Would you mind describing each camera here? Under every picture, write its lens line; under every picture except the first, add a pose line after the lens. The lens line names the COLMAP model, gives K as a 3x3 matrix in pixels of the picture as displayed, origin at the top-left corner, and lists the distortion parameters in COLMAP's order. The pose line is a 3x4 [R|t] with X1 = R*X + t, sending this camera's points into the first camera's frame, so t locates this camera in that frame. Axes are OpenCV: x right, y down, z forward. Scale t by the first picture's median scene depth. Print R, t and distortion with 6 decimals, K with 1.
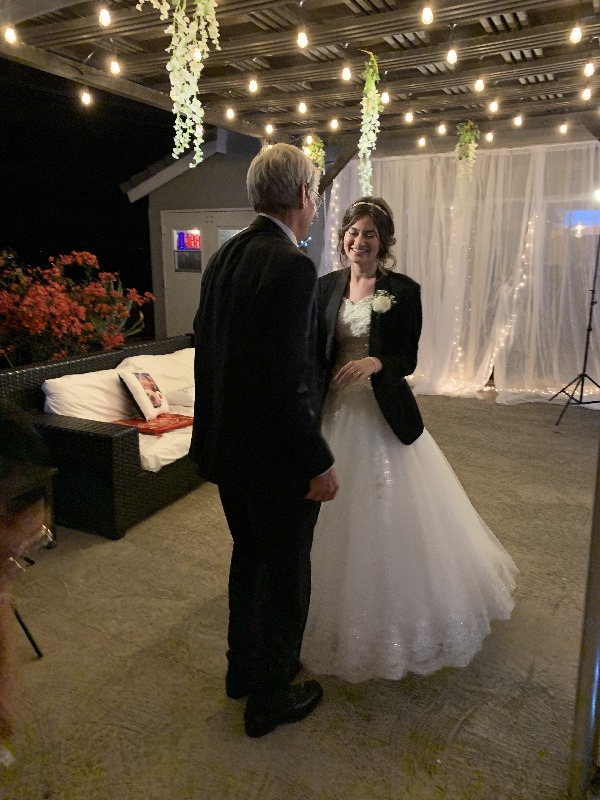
lens RADIAL K [[619.7, 0, 304.3], [0, 619.7, 397.4], [0, 0, 1]] dist [0.014105, 0.002588]
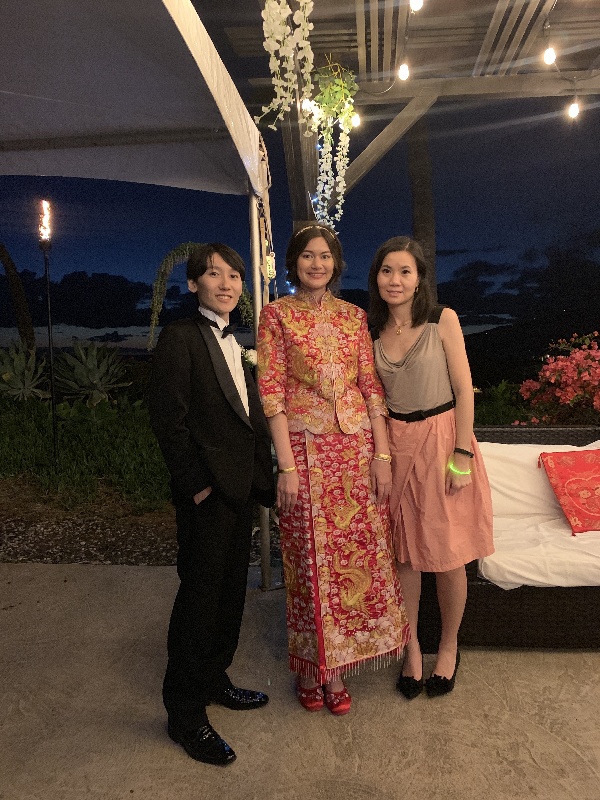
lens RADIAL K [[619.7, 0, 304.3], [0, 619.7, 397.4], [0, 0, 1]] dist [0.014105, 0.002588]
pose [[0.374055, 0.064808, -0.925139, 0.215568], [-0.200655, 0.979582, -0.012507, -0.026853], [0.905440, 0.190312, 0.379421, 0.332953]]
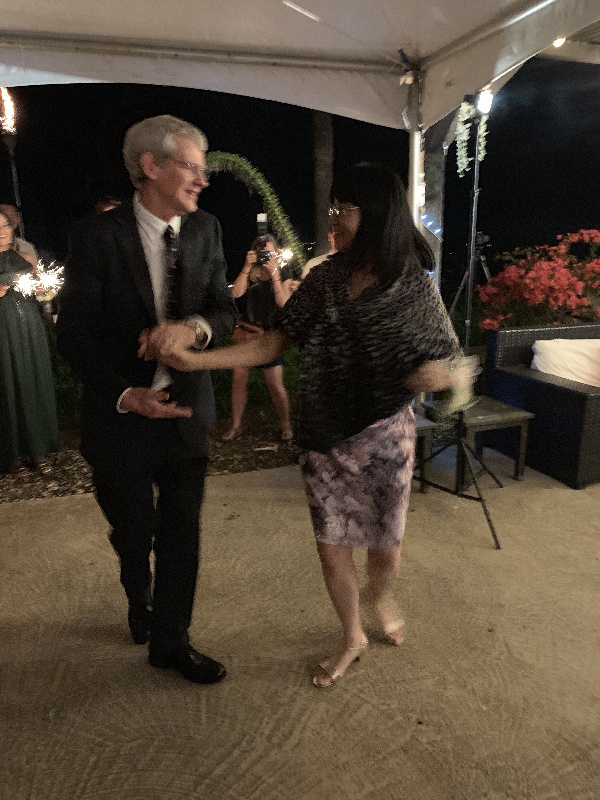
lens RADIAL K [[619.7, 0, 304.3], [0, 619.7, 397.4], [0, 0, 1]] dist [0.014105, 0.002588]
pose [[0.727969, 0.151655, -0.668627, 0.033577], [-0.137851, 0.987689, 0.073938, 0.034145], [0.671609, 0.038346, 0.739913, -0.081736]]
